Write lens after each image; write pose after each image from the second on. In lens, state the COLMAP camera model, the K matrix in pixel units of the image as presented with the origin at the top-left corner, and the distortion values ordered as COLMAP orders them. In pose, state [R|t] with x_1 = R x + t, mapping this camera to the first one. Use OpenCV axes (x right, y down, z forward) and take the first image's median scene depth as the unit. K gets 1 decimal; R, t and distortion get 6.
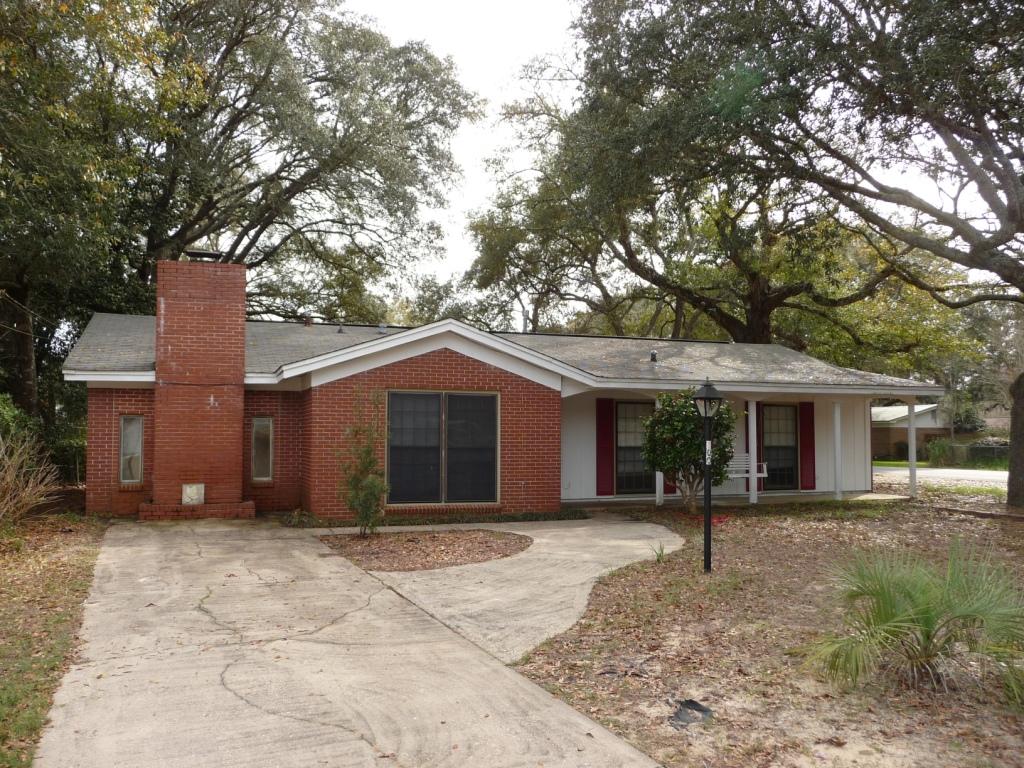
lens RADIAL K [[855.5, 0, 514.3], [0, 855.5, 382.1], [0, 0, 1]] dist [-0.044257, 0.047261]
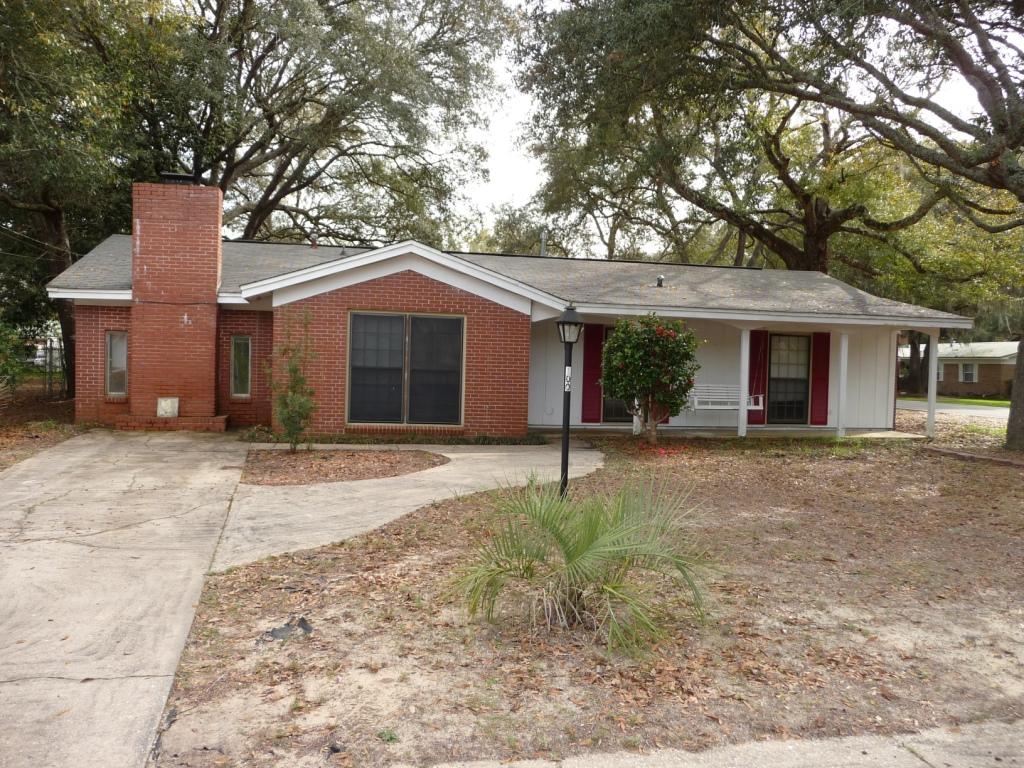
lens RADIAL K [[855.5, 0, 514.3], [0, 855.5, 382.1], [0, 0, 1]] dist [-0.044257, 0.047261]
pose [[0.988874, 0.027916, -0.146115, 0.193049], [-0.015358, 0.996144, 0.086376, 0.002593], [0.147963, -0.083171, 0.985489, 0.024259]]
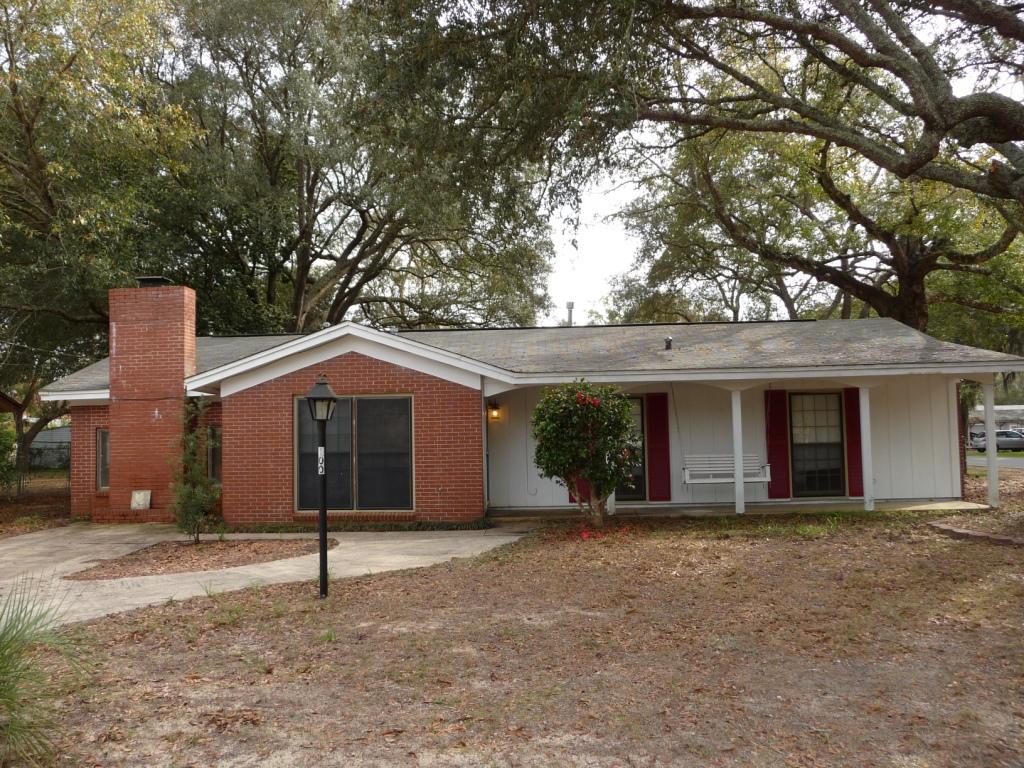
lens RADIAL K [[855.5, 0, 514.3], [0, 855.5, 382.1], [0, 0, 1]] dist [-0.044257, 0.047261]
pose [[0.919911, -0.047654, -0.389220, 0.475331], [0.048129, 0.998805, -0.008537, 0.012410], [0.389162, -0.010879, 0.921105, 0.174675]]
